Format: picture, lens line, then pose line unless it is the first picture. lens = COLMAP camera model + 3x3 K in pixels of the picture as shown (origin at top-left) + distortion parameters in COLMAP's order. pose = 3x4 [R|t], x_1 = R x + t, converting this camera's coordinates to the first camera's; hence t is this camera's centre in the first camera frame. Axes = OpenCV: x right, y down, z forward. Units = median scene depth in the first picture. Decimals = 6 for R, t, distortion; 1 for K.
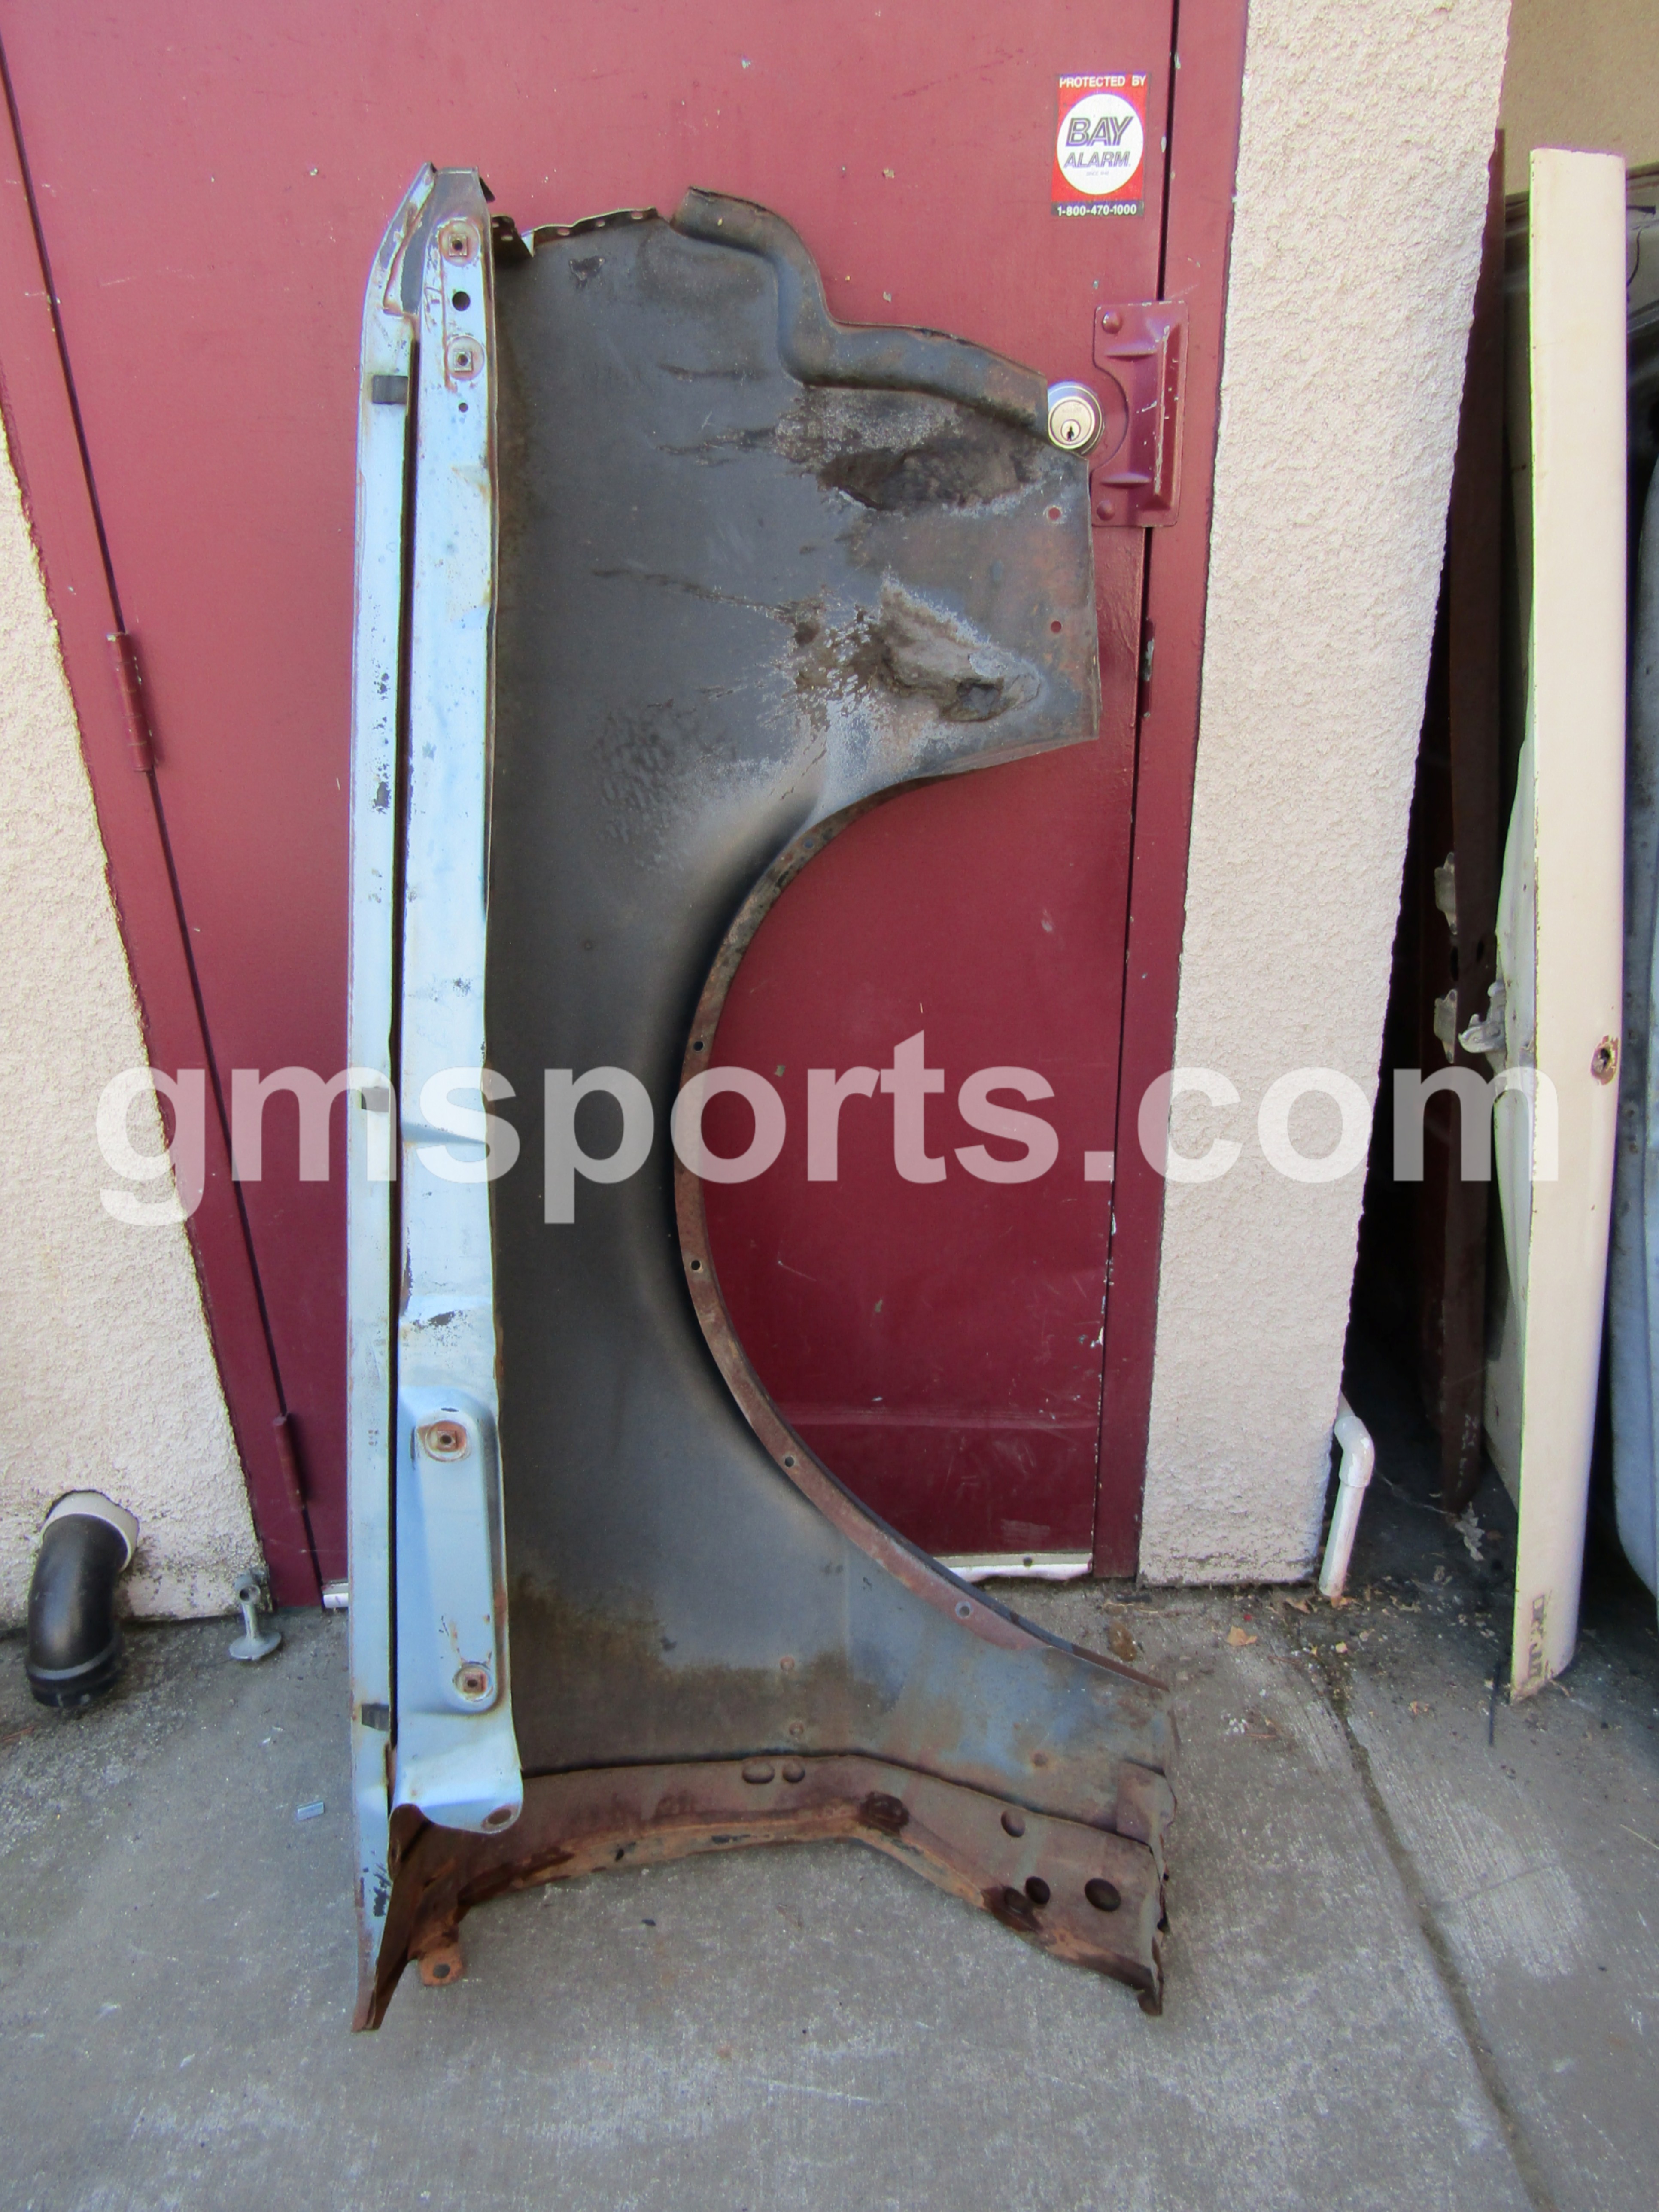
lens RADIAL K [[1565.8, 0, 834.5], [0, 1565.8, 1109.7], [0, 0, 1]] dist [-0.004755, -0.007023]
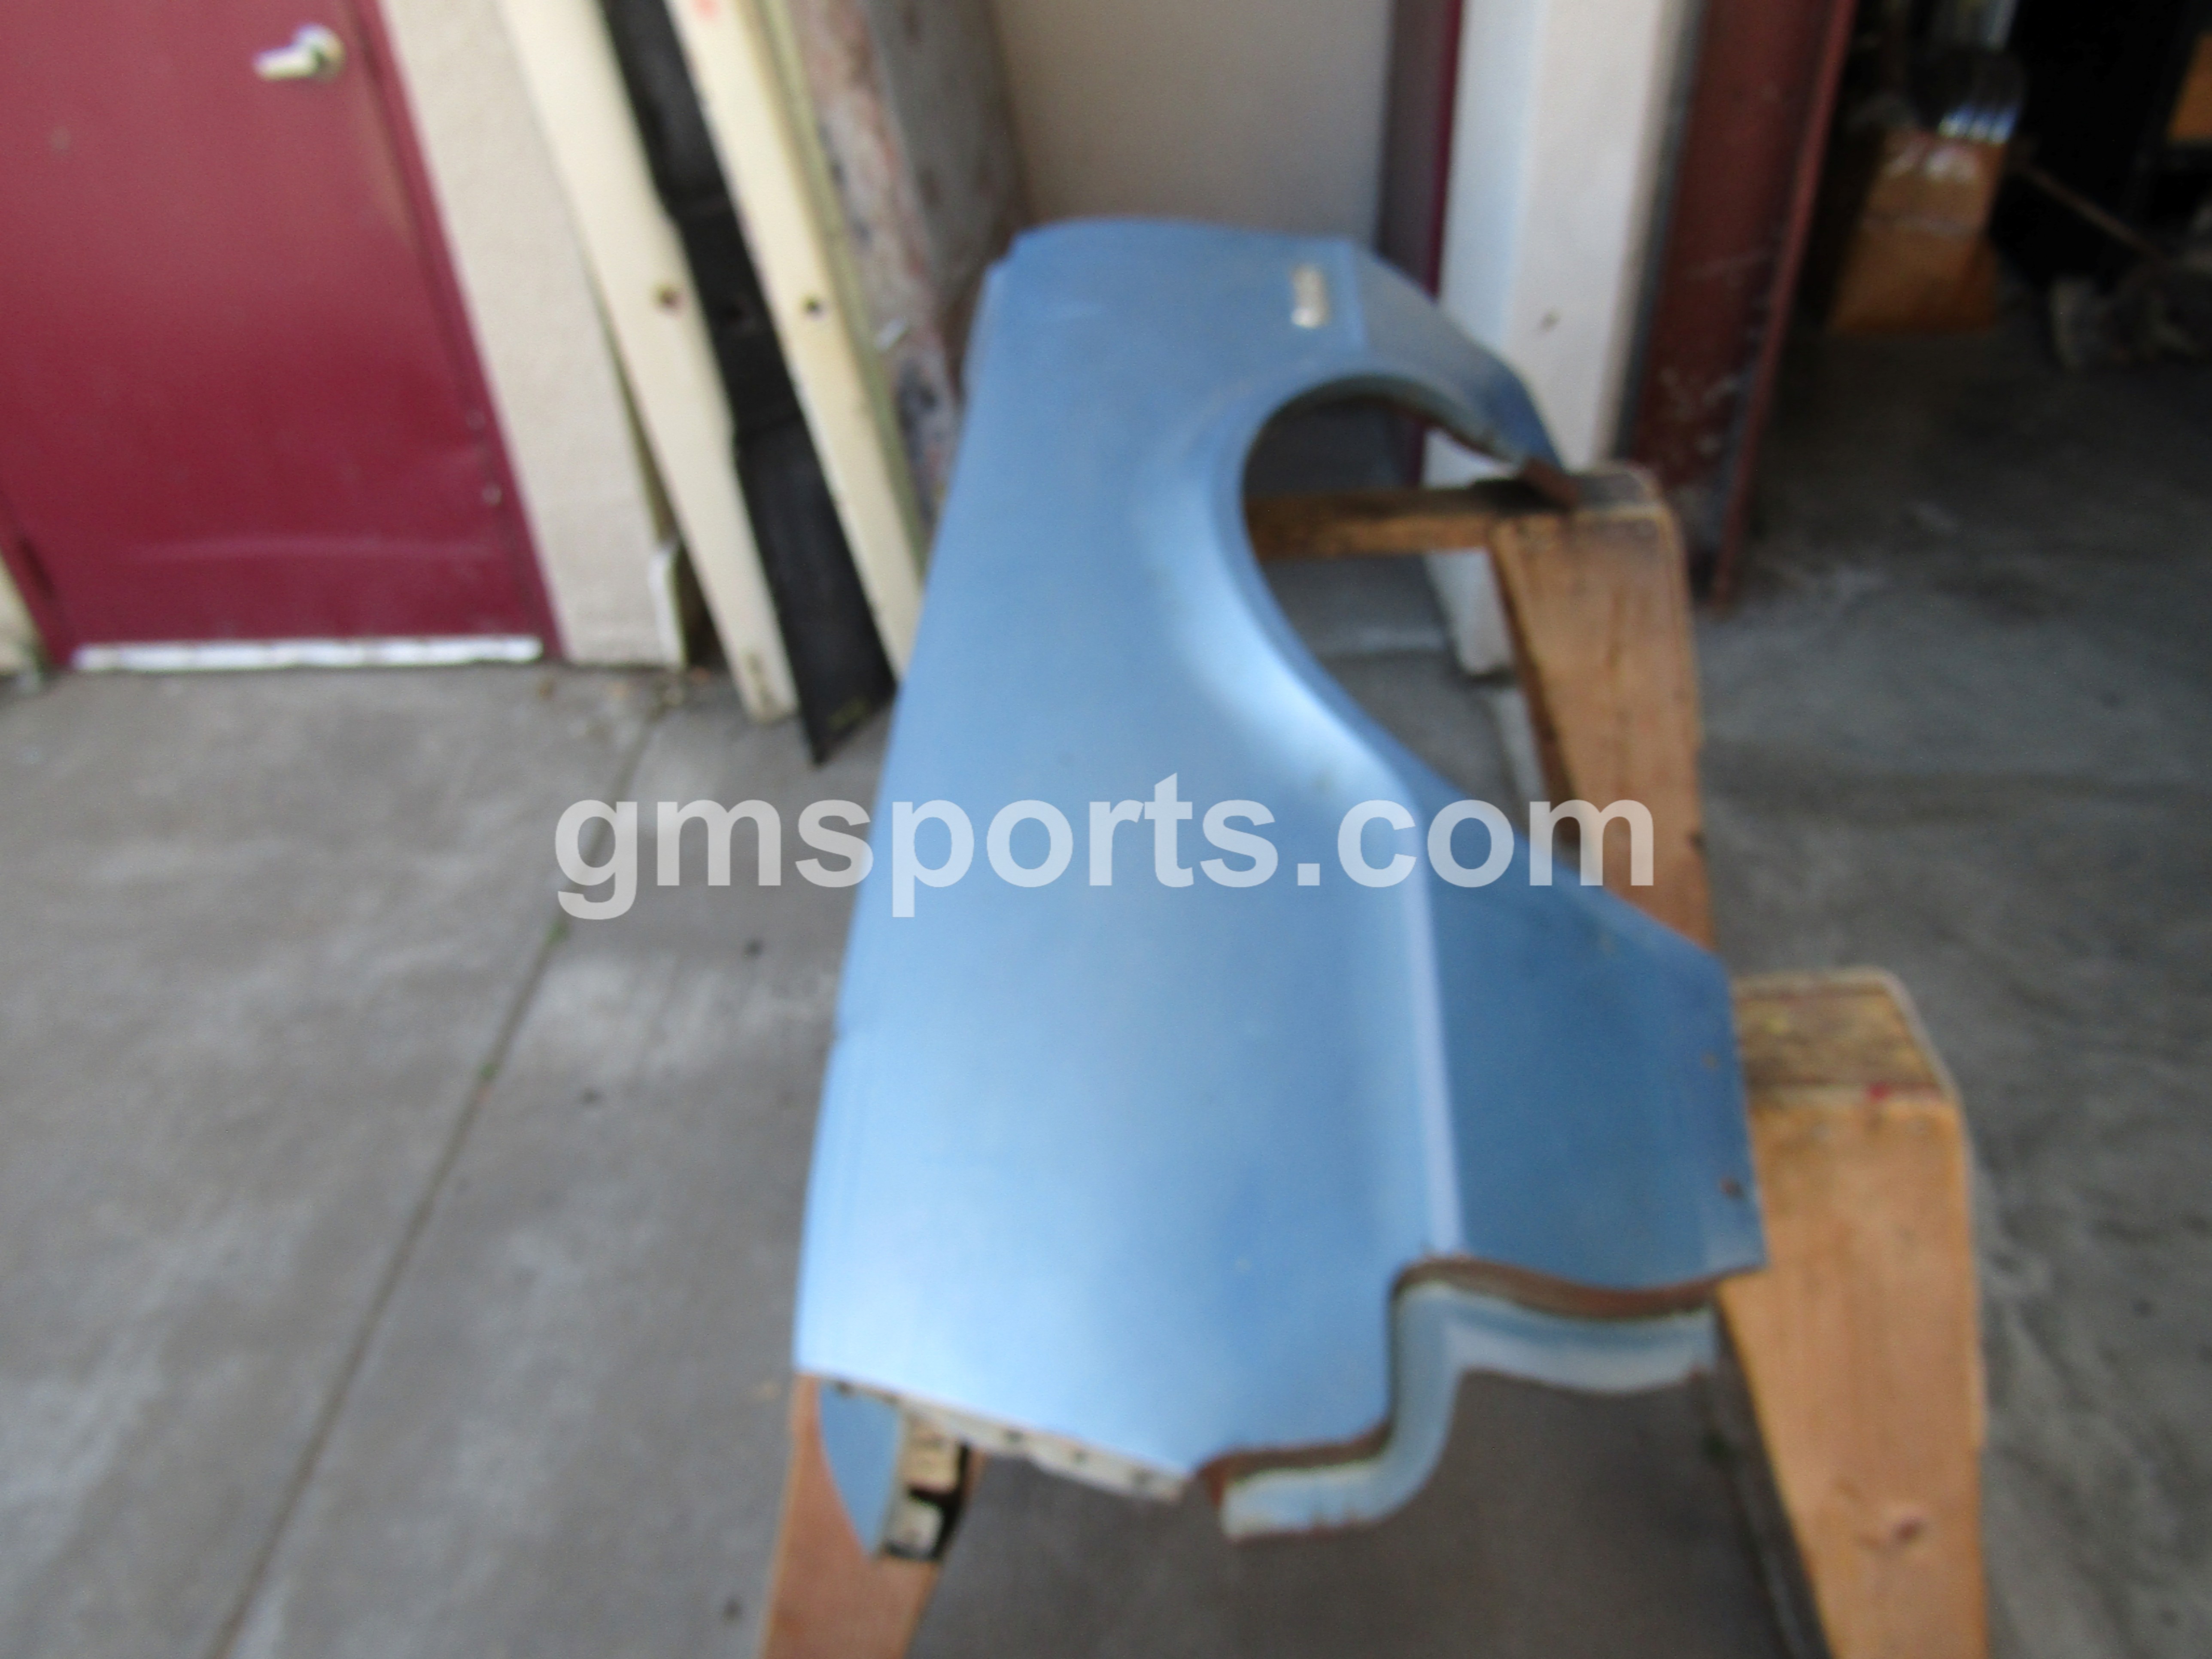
lens RADIAL K [[1571.0, 0, 1109.9], [0, 1571.0, 831.4], [0, 0, 1]] dist [-0.006587, -0.001677]
pose [[0.998129, 0.016744, -0.058813, 1.124020], [-0.004338, 0.978747, 0.205025, 0.189001], [0.060996, -0.204386, 0.976988, -0.762608]]
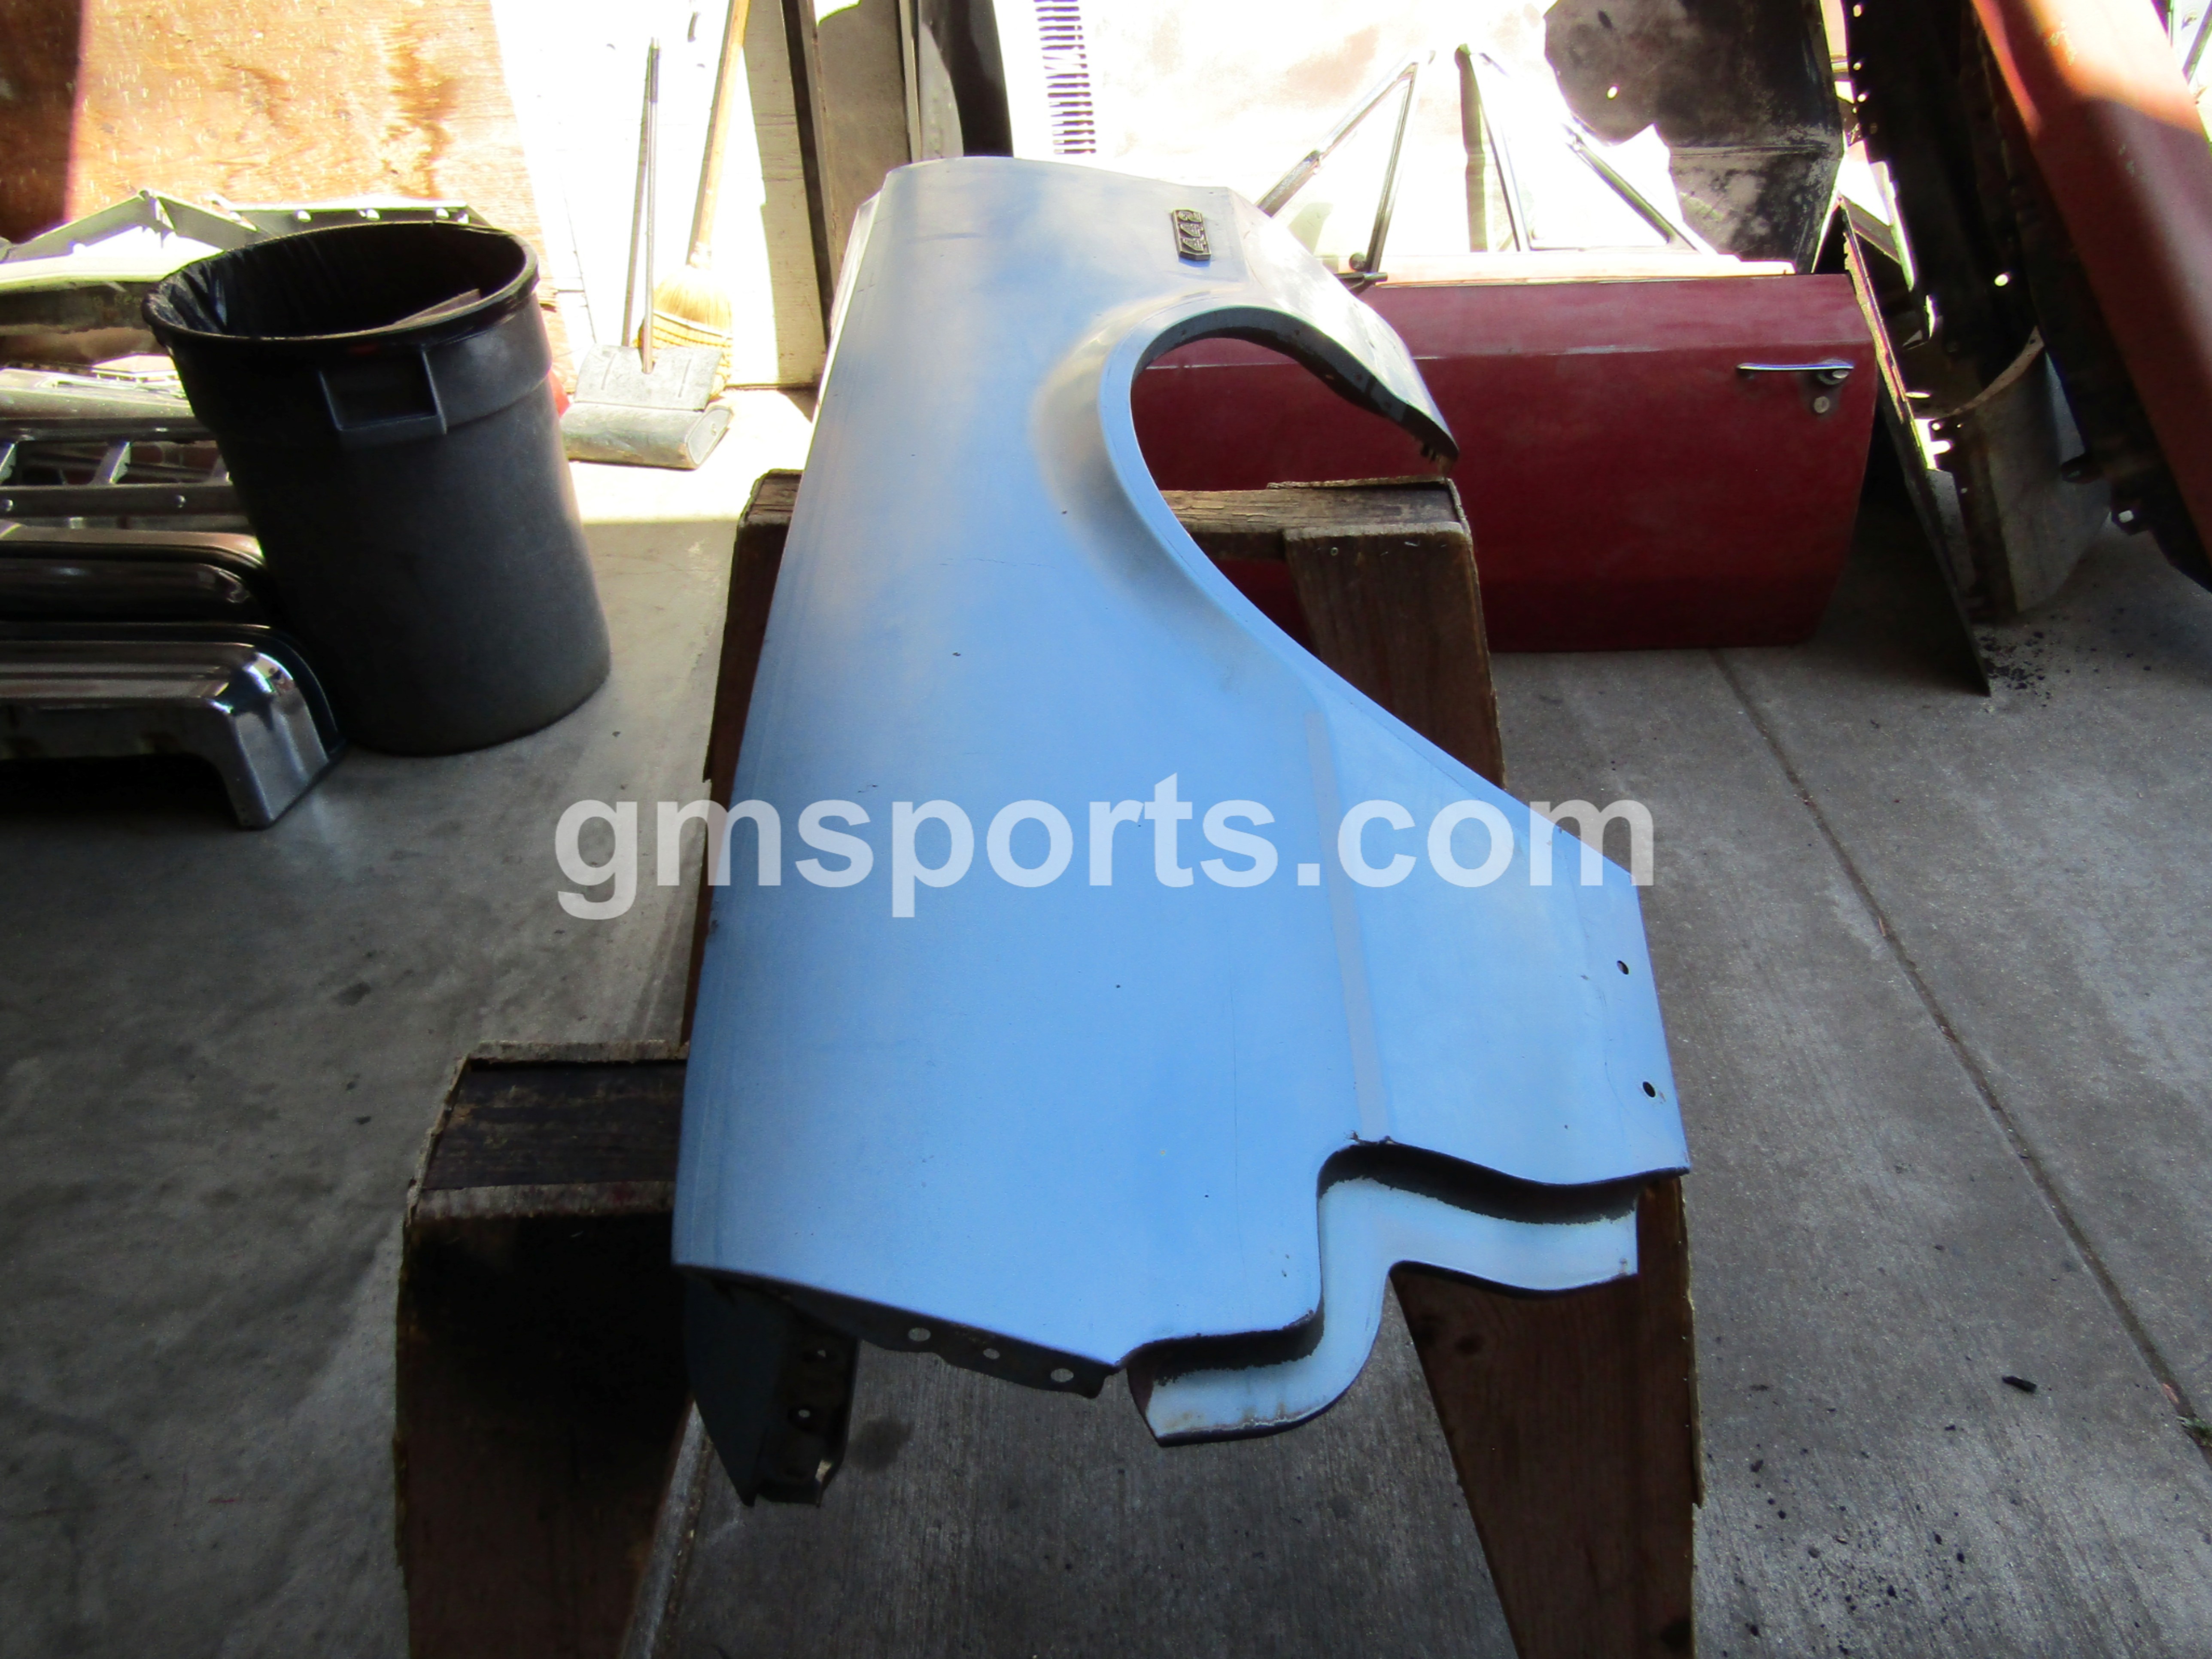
lens RADIAL K [[1565.8, 0, 1106.0], [0, 1565.8, 829.5], [0, 0, 1]] dist [-0.004755, -0.007023]
pose [[-0.999222, 0.010077, 0.038126, 1.169623], [0.038406, 0.468090, 0.882846, -0.493044], [-0.008949, 0.883623, -0.468113, 0.826370]]
